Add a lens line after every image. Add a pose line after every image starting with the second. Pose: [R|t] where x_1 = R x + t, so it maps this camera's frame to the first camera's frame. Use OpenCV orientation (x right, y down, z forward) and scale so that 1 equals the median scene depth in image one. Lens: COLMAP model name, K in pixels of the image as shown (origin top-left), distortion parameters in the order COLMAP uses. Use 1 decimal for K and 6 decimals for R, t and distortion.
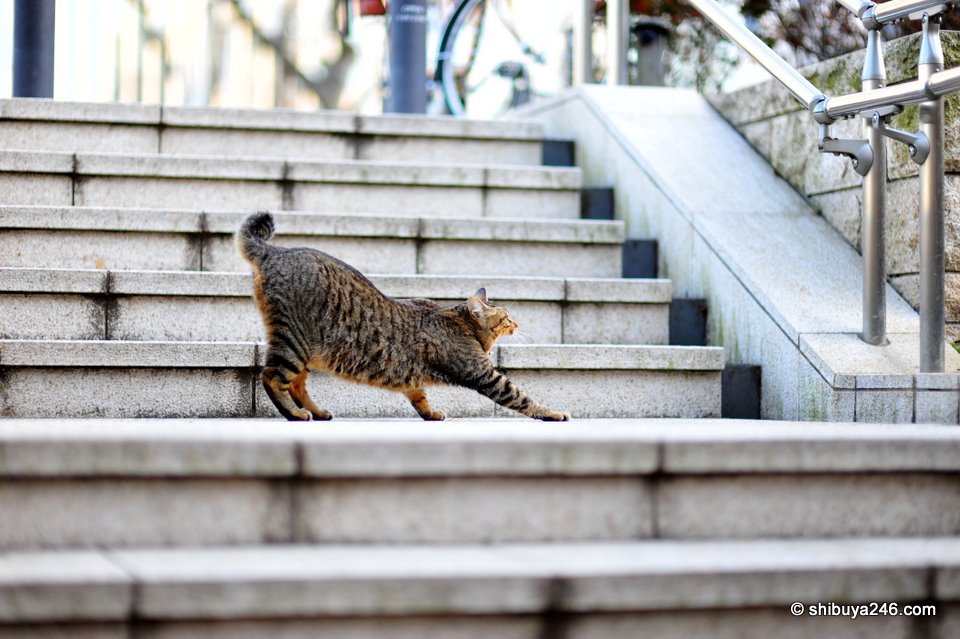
lens RADIAL K [[2294.3, 0, 480.0], [0, 2294.3, 319.5], [0, 0, 1]] dist [-0.007154, -0.969521]
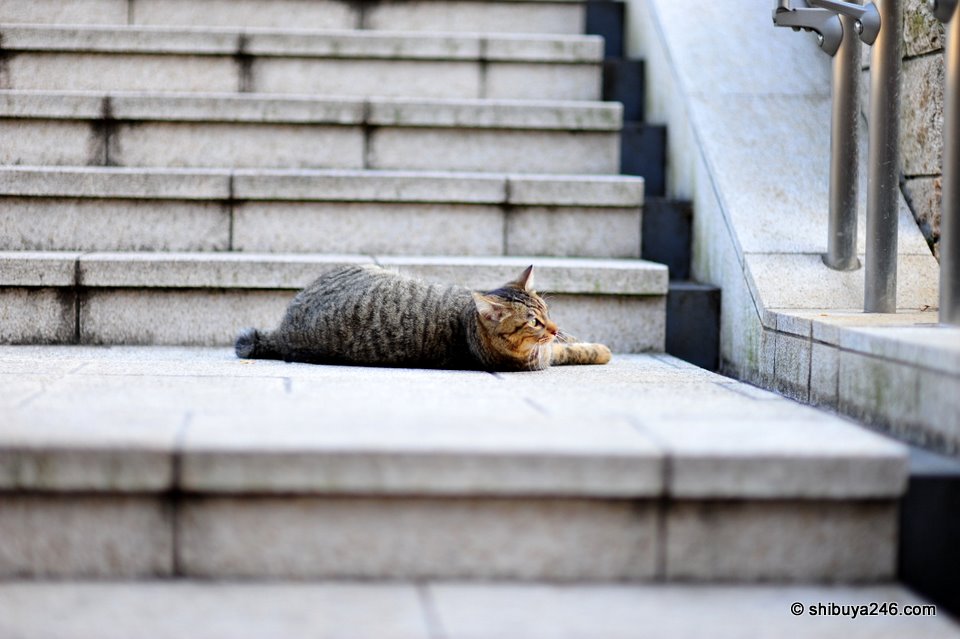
lens RADIAL K [[2294.3, 0, 480.0], [0, 2294.3, 319.5], [0, 0, 1]] dist [-0.007154, -0.969521]
pose [[0.976109, 0.023074, -0.216052, 0.207975], [-0.006930, 0.997146, 0.075183, -0.028601], [0.217170, -0.071889, 0.973483, 0.183190]]
